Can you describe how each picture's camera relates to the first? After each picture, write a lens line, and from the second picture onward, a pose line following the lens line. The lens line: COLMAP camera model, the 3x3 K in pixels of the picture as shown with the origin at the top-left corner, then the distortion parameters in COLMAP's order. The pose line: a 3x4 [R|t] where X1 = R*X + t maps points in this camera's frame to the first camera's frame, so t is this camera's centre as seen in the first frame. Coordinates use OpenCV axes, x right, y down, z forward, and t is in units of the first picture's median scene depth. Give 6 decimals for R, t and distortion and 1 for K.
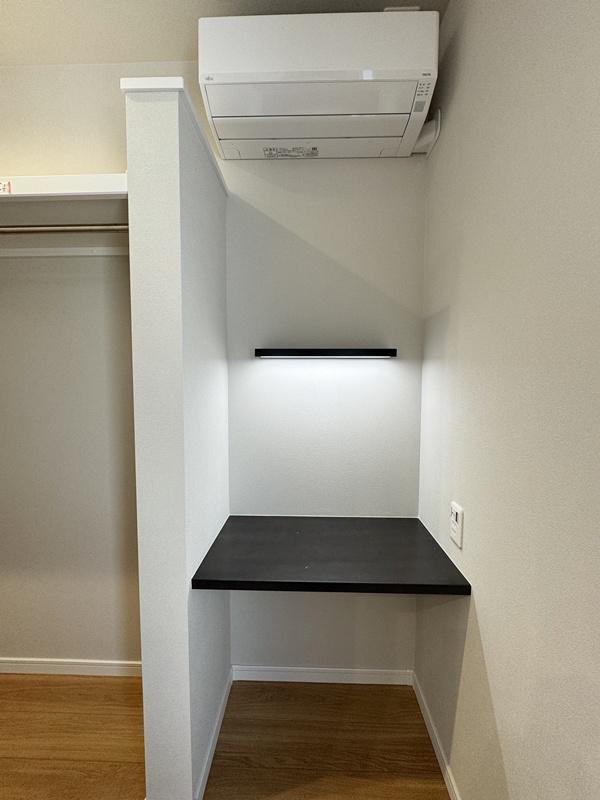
lens RADIAL K [[326.7, 0, 300.0], [0, 326.7, 400.0], [0, 0, 1]] dist [-0.001015, 0.000131]
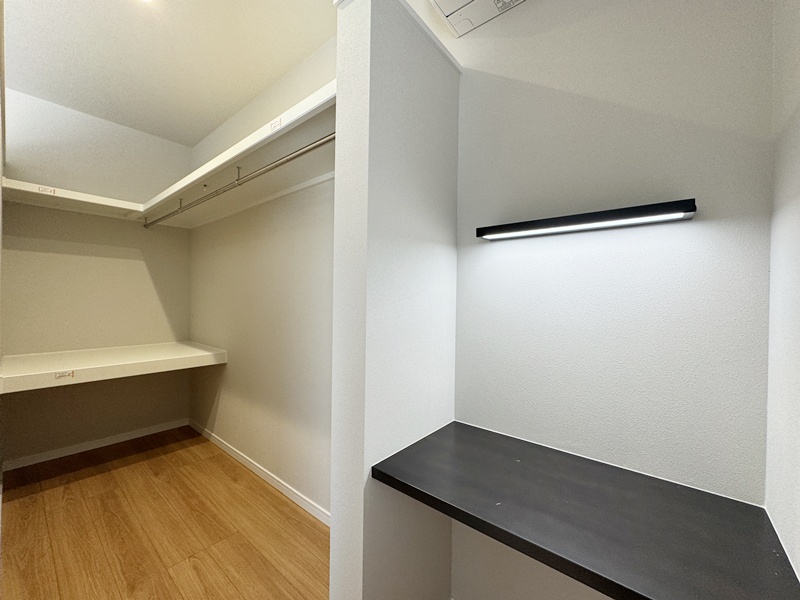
lens RADIAL K [[329.1, 0, 396.2], [0, 329.1, 296.3], [0, 0, 1]] dist [-0.001772, -0.000107]
pose [[0.782385, 0.004994, -0.622775, 0.227632], [-0.045267, 0.997779, -0.048868, 0.071302], [0.621148, 0.066424, 0.780873, 0.191626]]
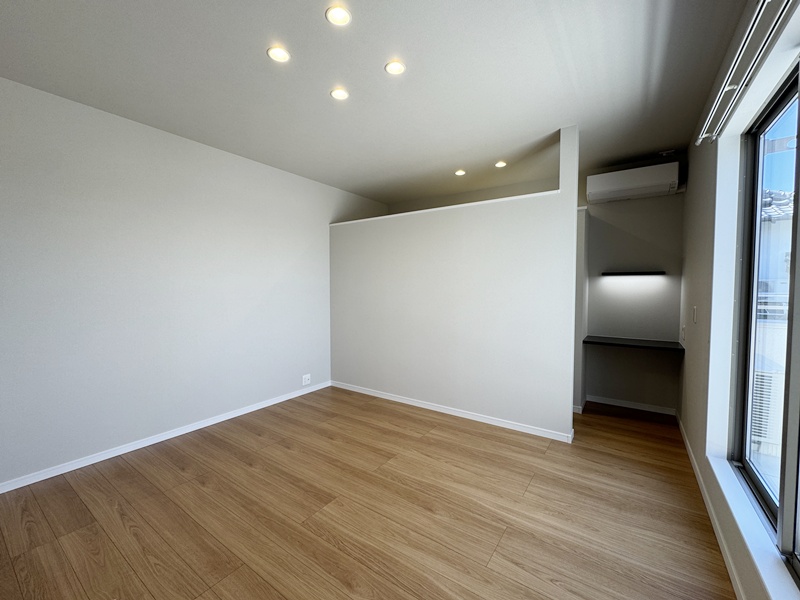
lens RADIAL K [[326.7, 0, 400.0], [0, 326.7, 300.0], [0, 0, 1]] dist [-0.001015, 0.000131]
pose [[0.841764, 0.016259, -0.539601, -0.073737], [-0.039483, 0.998724, -0.031499, 0.220403], [0.538400, 0.047820, 0.841332, -2.159912]]
